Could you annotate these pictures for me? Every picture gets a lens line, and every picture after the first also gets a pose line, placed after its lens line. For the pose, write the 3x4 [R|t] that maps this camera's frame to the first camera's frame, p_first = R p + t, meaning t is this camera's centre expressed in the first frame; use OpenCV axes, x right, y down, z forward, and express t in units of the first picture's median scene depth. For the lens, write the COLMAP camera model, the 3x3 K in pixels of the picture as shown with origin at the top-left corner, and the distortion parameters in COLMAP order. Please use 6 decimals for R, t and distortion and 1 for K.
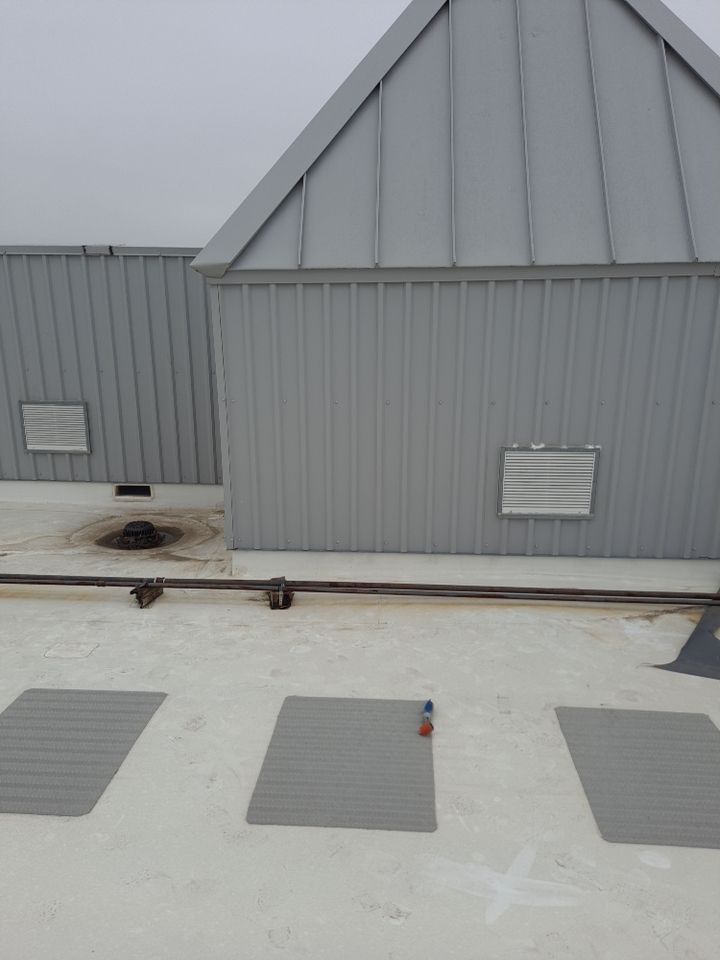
lens RADIAL K [[696.3, 0, 363.9], [0, 696.3, 480.2], [0, 0, 1]] dist [0.067657, -0.048512]
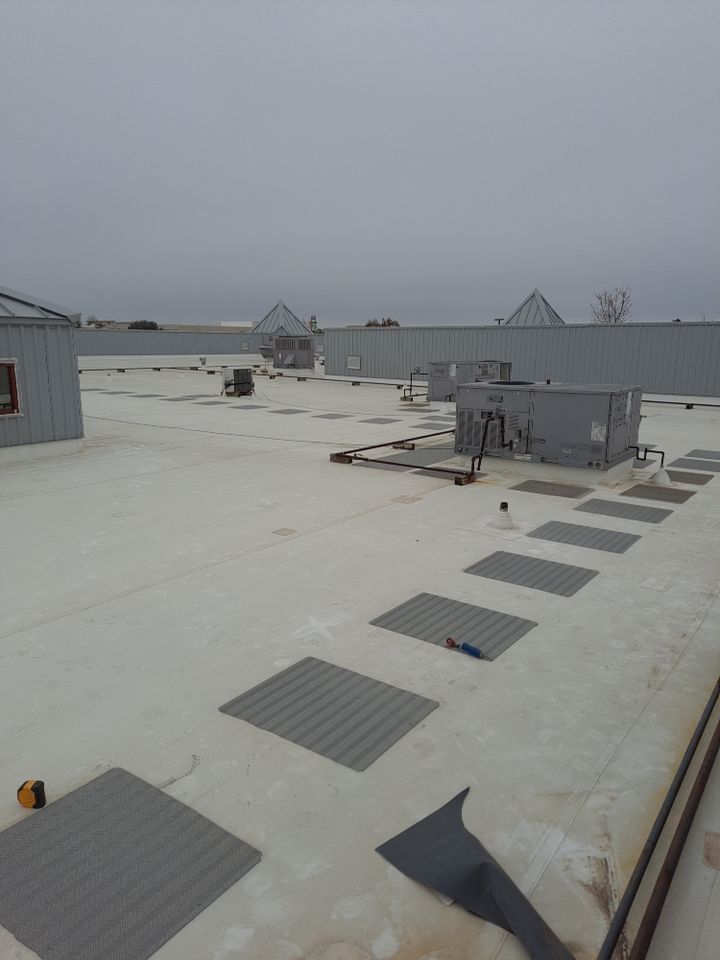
lens RADIAL K [[696.3, 0, 363.9], [0, 696.3, 480.2], [0, 0, 1]] dist [0.067657, -0.048512]
pose [[-0.524822, 0.162546, -0.835548, 0.872354], [-0.215992, 0.924041, 0.315430, -0.224331], [0.823352, 0.346016, -0.449849, 0.948692]]
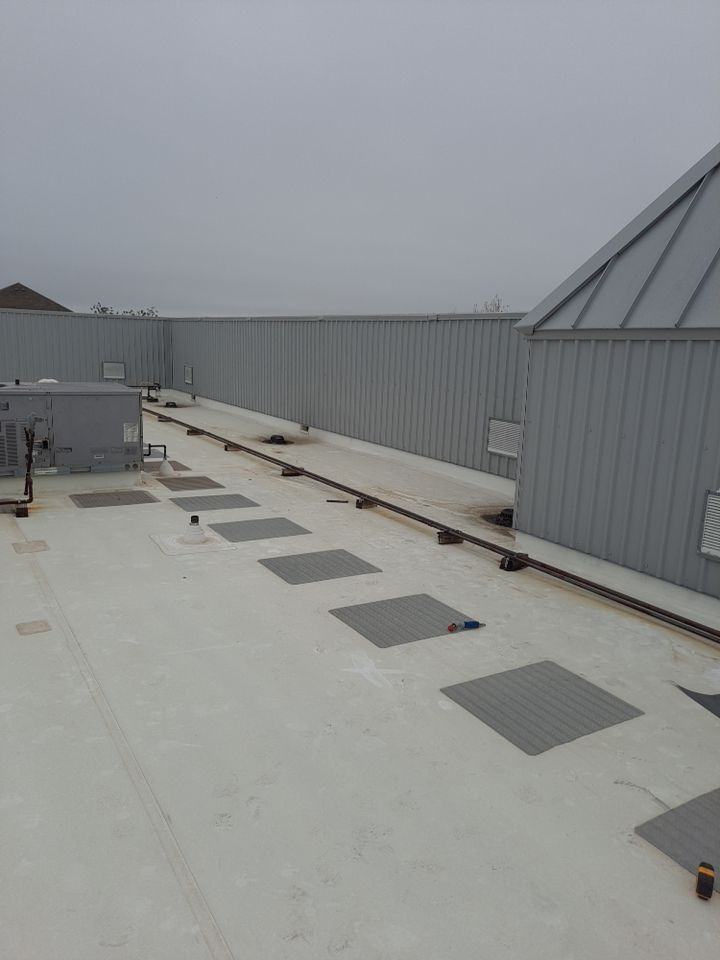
lens RADIAL K [[696.3, 0, 363.9], [0, 696.3, 480.2], [0, 0, 1]] dist [0.067657, -0.048512]
pose [[0.580991, 0.179910, -0.793777, 0.787790], [-0.235875, 0.970629, 0.047349, 0.011896], [0.778981, 0.159723, 0.606364, -0.086408]]
